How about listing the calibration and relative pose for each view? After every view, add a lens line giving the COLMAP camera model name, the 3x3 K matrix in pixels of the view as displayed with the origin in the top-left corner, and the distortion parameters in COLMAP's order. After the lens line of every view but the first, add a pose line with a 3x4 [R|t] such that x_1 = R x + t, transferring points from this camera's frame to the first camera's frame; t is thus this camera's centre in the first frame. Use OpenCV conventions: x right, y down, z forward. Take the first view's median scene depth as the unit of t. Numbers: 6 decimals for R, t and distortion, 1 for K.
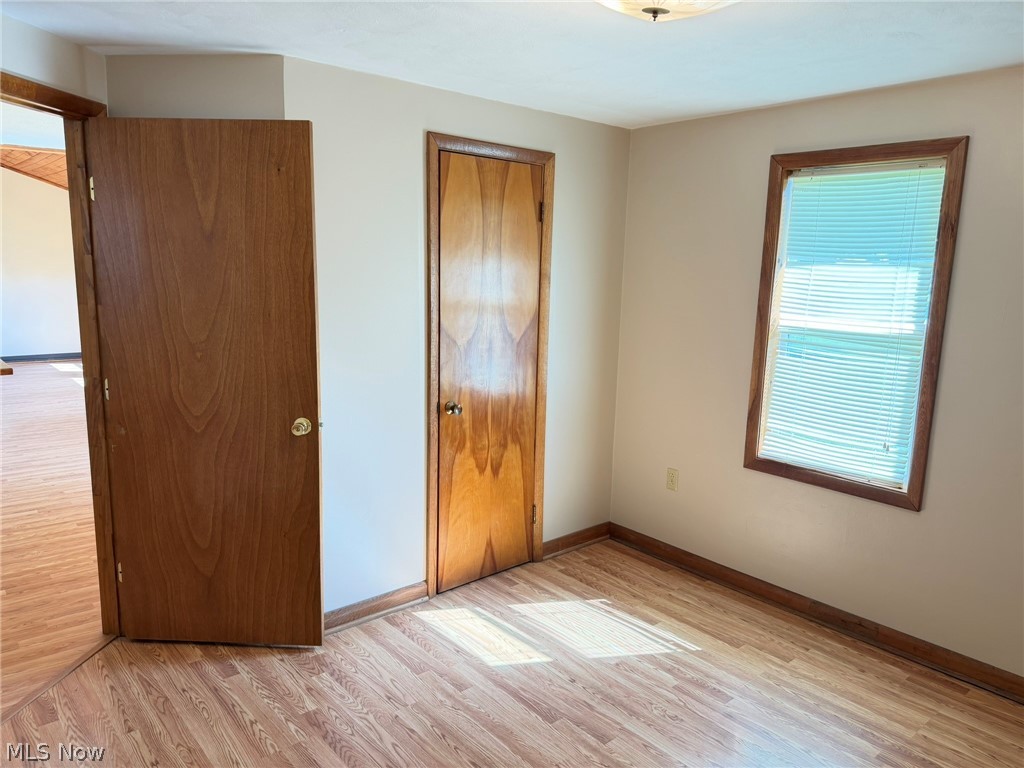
lens RADIAL K [[719.5, 0, 513.4], [0, 719.5, 385.6], [0, 0, 1]] dist [0.061032, -0.069571]
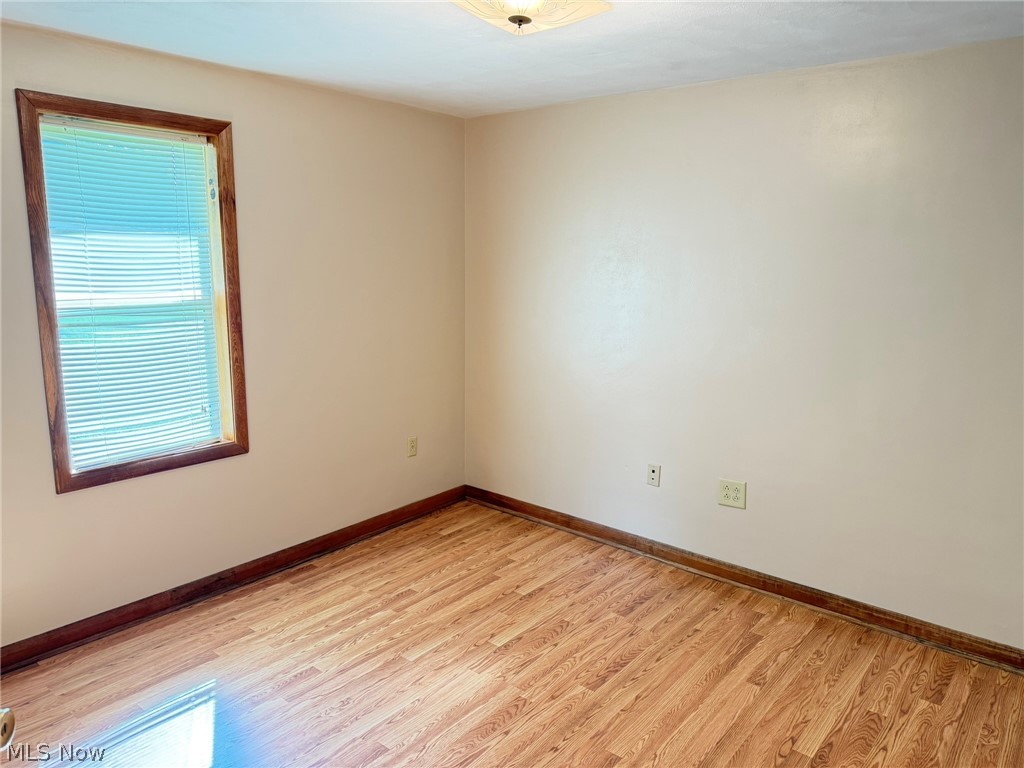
lens RADIAL K [[719.5, 0, 512.4], [0, 719.5, 382.0], [0, 0, 1]] dist [0.061032, -0.069571]
pose [[-0.149844, -0.205062, 0.967211, -0.562975], [0.150623, 0.962102, 0.227314, -0.124629], [-0.977169, 0.179746, -0.113278, 0.678874]]
